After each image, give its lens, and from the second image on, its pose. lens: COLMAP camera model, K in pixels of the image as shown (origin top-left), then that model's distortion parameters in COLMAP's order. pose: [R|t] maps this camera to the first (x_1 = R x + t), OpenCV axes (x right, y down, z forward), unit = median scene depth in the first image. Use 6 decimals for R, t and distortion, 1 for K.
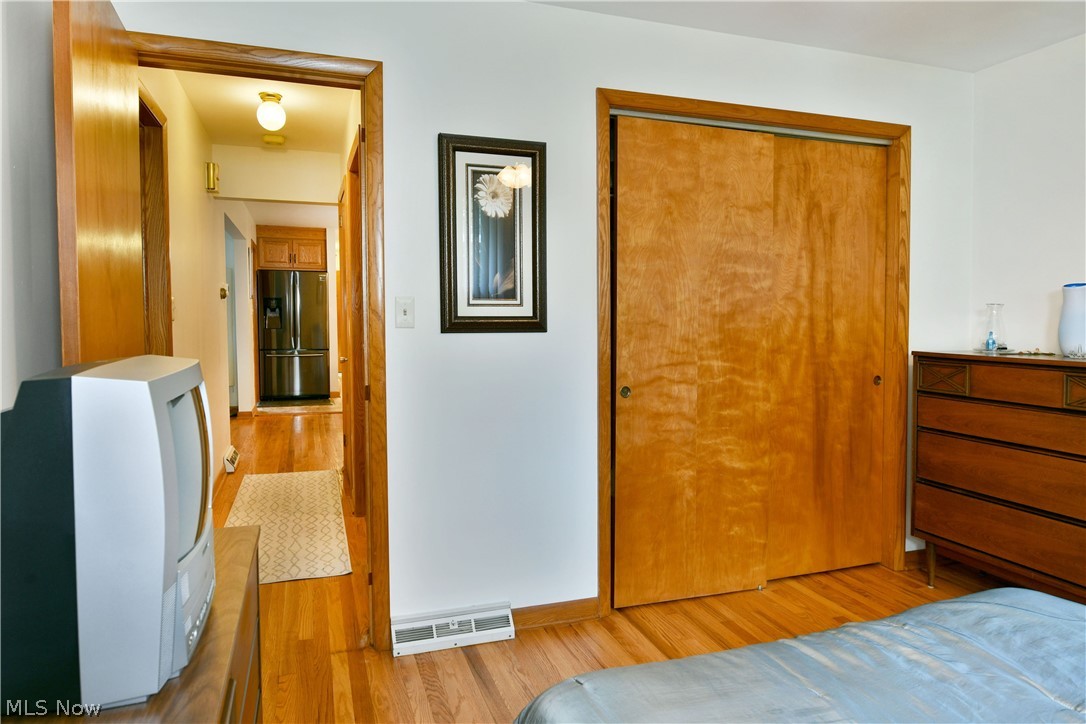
lens RADIAL K [[671.7, 0, 539.4], [0, 671.7, 344.5], [0, 0, 1]] dist [-0.022025, -0.001959]
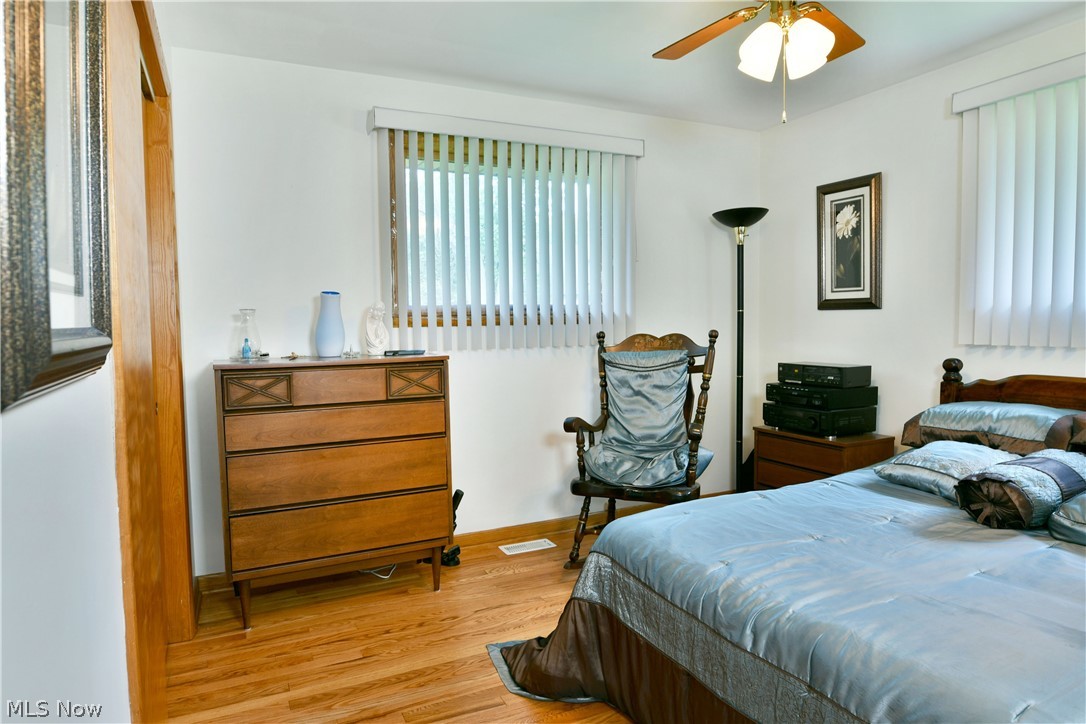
lens RADIAL K [[659.5, 0, 537.7], [0, 659.5, 359.7], [0, 0, 1]] dist [-0.012312, -0.002969]
pose [[-0.118481, -0.062403, 0.990993, -0.533412], [0.057429, 0.995922, 0.069579, -0.053793], [-0.991294, 0.065156, -0.114414, 1.258941]]
